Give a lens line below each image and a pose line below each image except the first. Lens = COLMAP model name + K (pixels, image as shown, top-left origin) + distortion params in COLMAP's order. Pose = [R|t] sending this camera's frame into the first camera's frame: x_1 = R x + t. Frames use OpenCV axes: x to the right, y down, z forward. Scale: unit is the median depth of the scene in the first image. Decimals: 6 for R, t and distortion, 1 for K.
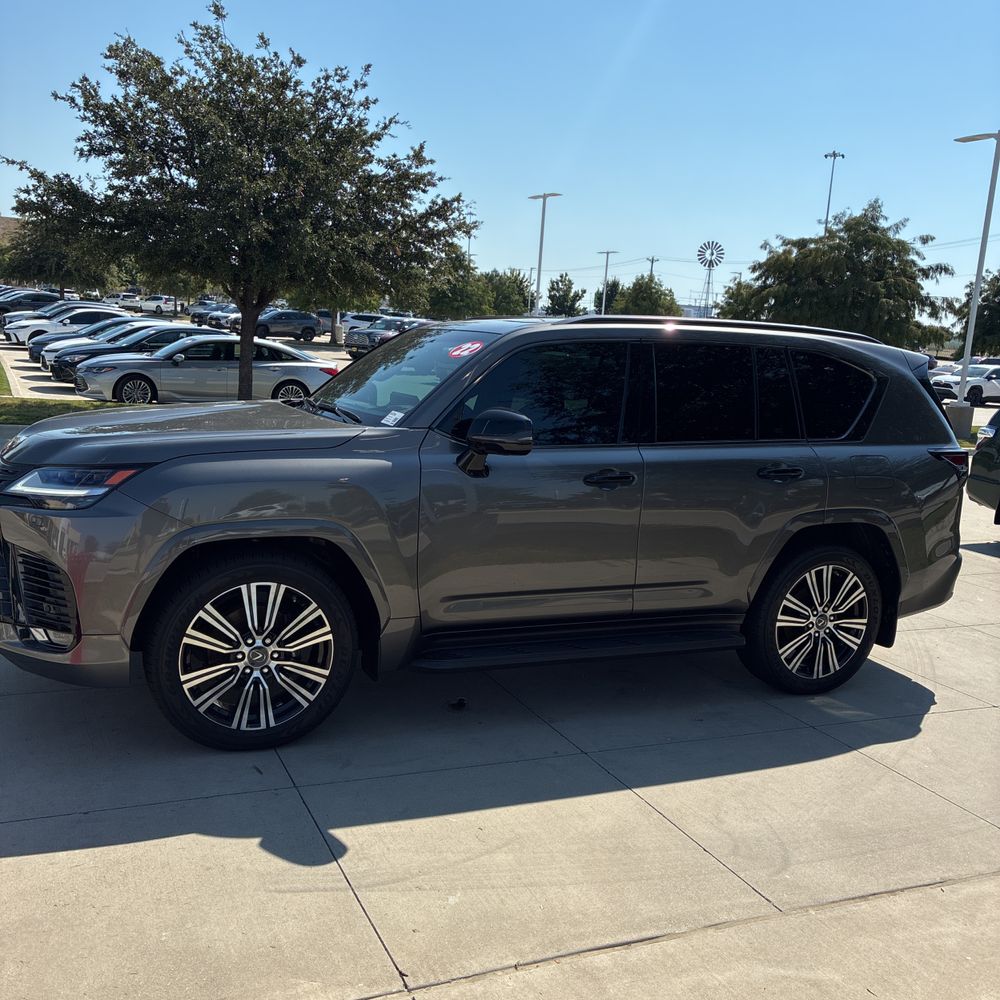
lens RADIAL K [[1018.9, 0, 498.6], [0, 1018.9, 502.6], [0, 0, 1]] dist [0.029444, 0.000000]
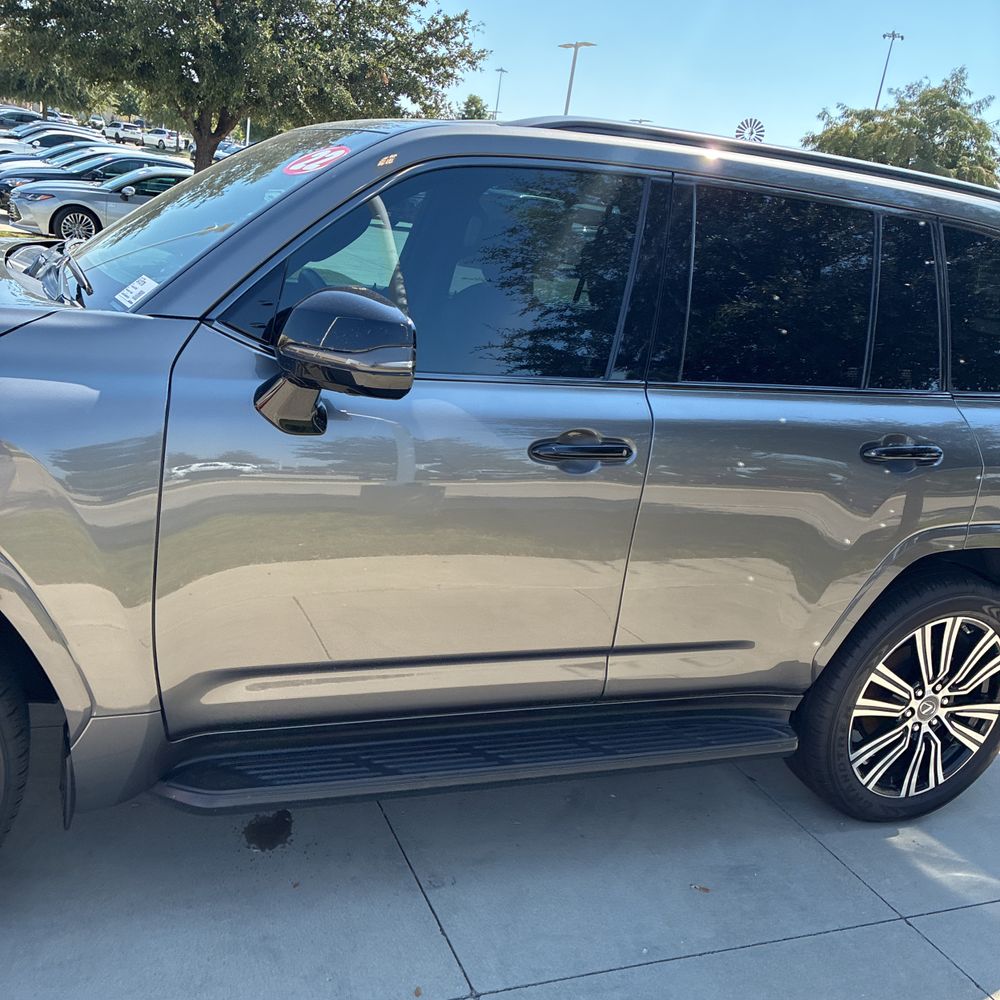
lens RADIAL K [[1018.9, 0, 498.0], [0, 1018.9, 524.0], [0, 0, 1]] dist [0.029444, 0.000000]
pose [[0.996436, 0.084174, 0.005483, 0.017754], [-0.084112, 0.986603, 0.139784, -0.014317], [0.006357, -0.139747, 0.990167, 0.129522]]
